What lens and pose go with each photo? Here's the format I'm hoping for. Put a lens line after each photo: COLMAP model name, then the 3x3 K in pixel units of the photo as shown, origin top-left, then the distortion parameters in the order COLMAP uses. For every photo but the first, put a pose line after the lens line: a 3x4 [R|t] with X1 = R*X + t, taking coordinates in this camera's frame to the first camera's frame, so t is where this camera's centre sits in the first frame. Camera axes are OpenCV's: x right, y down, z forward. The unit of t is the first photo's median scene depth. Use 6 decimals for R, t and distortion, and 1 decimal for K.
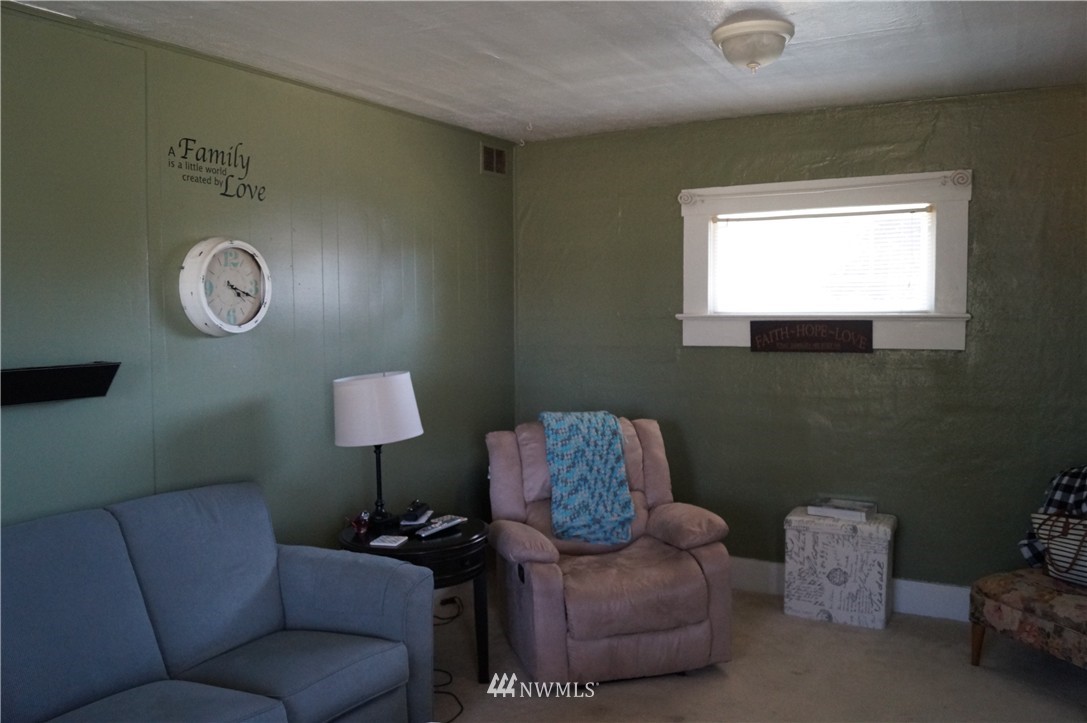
lens RADIAL K [[866.8, 0, 545.1], [0, 866.8, 362.2], [0, 0, 1]] dist [-0.085667, 0.022048]
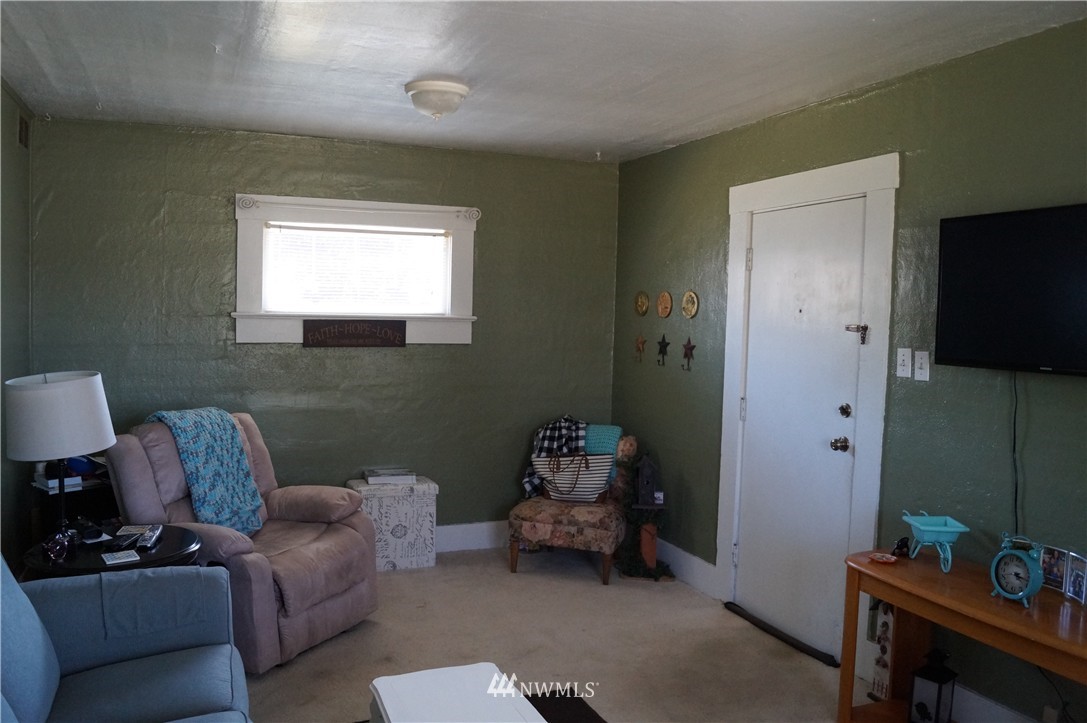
lens RADIAL K [[866.8, 0, 547.1], [0, 866.8, 361.4], [0, 0, 1]] dist [-0.085667, 0.022048]
pose [[0.612736, -0.022295, 0.789973, -0.501074], [0.024558, 0.999656, 0.009165, 0.003882], [-0.789906, 0.013785, 0.613073, 0.080675]]
